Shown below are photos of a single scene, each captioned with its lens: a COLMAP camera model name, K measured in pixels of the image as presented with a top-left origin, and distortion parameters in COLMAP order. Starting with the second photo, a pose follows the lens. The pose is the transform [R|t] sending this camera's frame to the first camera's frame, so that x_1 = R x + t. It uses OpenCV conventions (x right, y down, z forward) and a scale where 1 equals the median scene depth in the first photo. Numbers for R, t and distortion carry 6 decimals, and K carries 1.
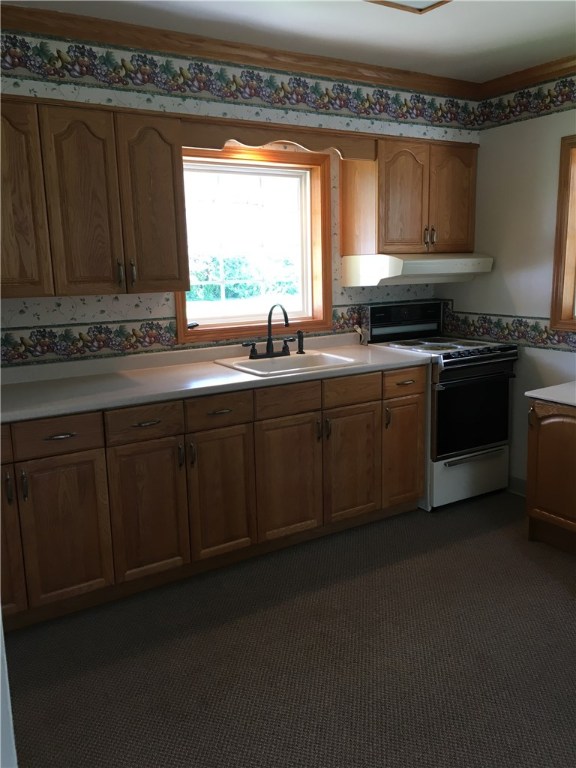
lens RADIAL K [[579.6, 0, 287.8], [0, 579.6, 372.0], [0, 0, 1]] dist [0.051374, -0.075445]
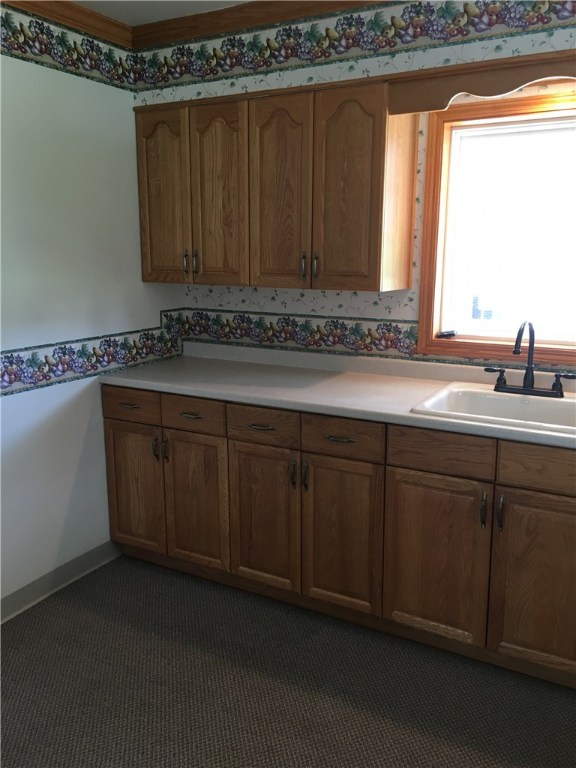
lens RADIAL K [[648.3, 0, 284.8], [0, 648.3, 380.0], [0, 0, 1]] dist [0.078393, -0.110083]
pose [[0.516154, 0.197540, -0.833405, 0.569252], [-0.167737, 0.977511, 0.127812, -0.113161], [0.839911, 0.073822, 0.537681, 0.399867]]
